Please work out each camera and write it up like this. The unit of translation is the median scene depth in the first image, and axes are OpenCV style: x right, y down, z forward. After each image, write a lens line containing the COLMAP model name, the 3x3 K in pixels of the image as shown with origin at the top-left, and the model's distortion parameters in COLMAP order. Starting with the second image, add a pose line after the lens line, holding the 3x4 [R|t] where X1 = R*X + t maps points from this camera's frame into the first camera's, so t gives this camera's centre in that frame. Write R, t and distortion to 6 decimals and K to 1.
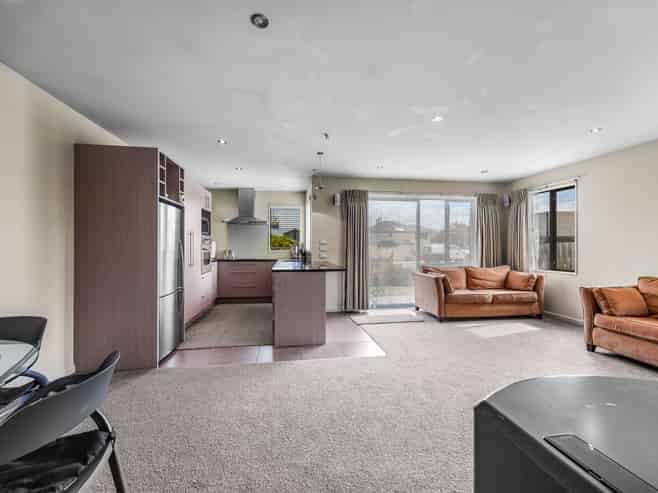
lens RADIAL K [[287.9, 0, 324.6], [0, 287.9, 244.6], [0, 0, 1]] dist [-0.000303, 0.000595]
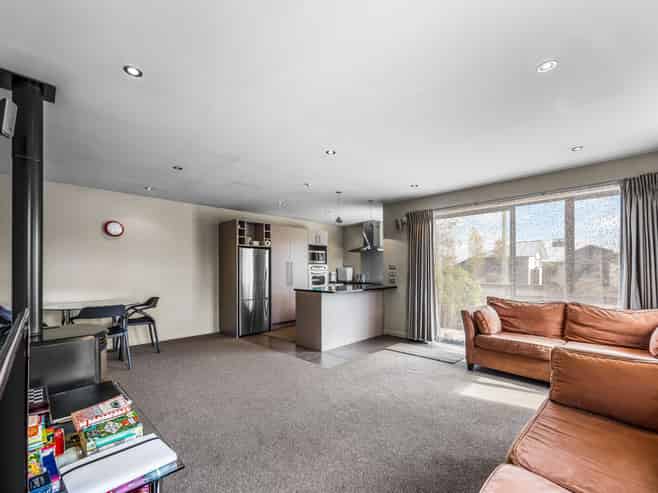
lens RADIAL K [[287.9, 0, 314.2], [0, 287.9, 270.8], [0, 0, 1]] dist [-0.000303, 0.000595]
pose [[0.586210, -0.002479, -0.810155, 0.655535], [0.008775, 0.999956, 0.003289, -0.002173], [0.810112, -0.009037, 0.586206, 0.174077]]
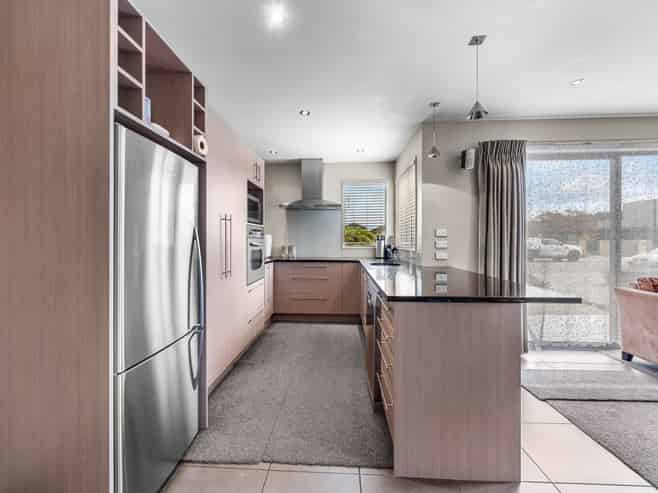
lens RADIAL K [[287.9, 0, 328.8], [0, 287.9, 243.1], [0, 0, 1]] dist [-0.000303, 0.000595]
pose [[0.983947, -0.000319, -0.178460, -0.126934], [0.002719, 0.999909, 0.013205, 0.003140], [0.178440, -0.013479, 0.983859, 0.371520]]
